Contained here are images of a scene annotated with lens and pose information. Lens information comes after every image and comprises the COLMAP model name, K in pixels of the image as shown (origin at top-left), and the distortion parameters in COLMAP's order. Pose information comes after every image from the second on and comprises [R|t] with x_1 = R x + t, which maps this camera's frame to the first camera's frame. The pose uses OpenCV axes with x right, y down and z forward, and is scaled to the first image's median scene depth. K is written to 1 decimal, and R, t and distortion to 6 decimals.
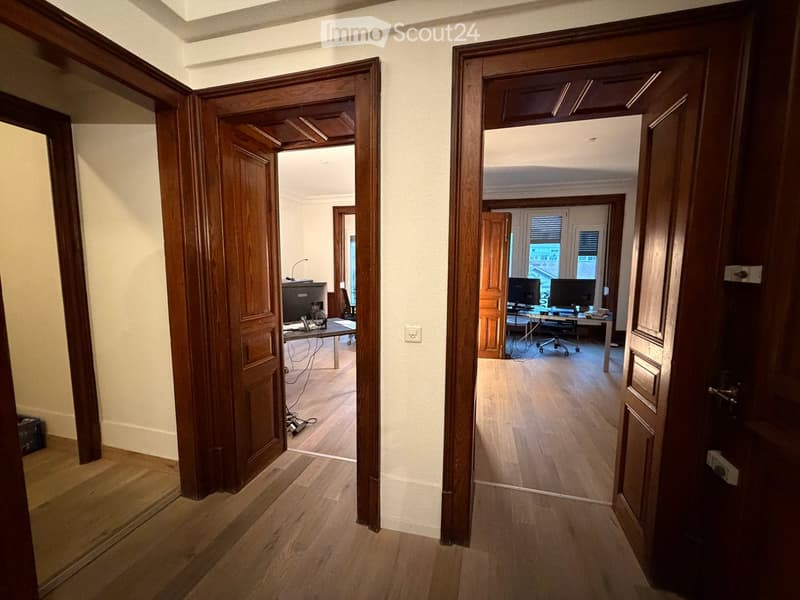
lens RADIAL K [[322.6, 0, 395.7], [0, 322.6, 299.9], [0, 0, 1]] dist [0.001270, -0.000444]
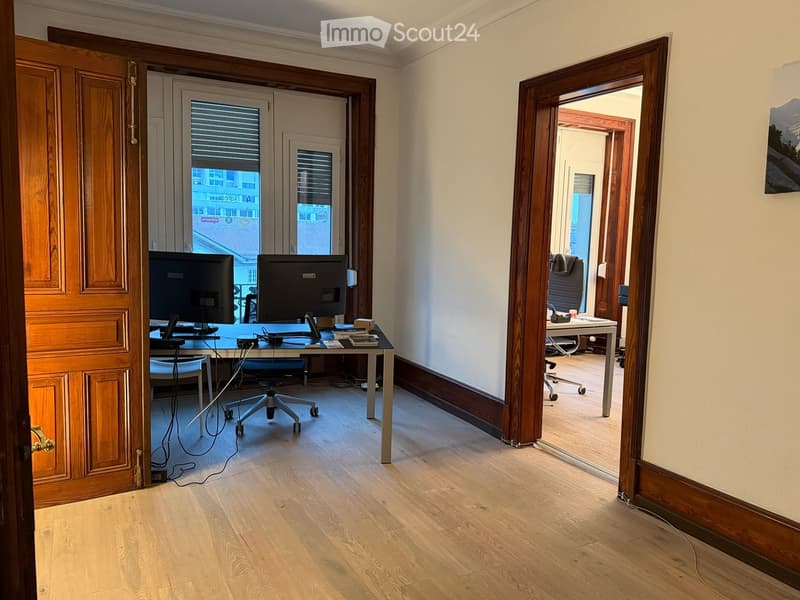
lens RADIAL K [[595.4, 0, 396.0], [0, 595.4, 296.0], [0, 0, 1]] dist [0.047374, -0.061904]
pose [[0.734229, -0.058843, 0.676347, 0.101286], [0.054288, 0.998135, 0.027905, -0.023873], [-0.676728, 0.016229, 0.736054, 0.325254]]
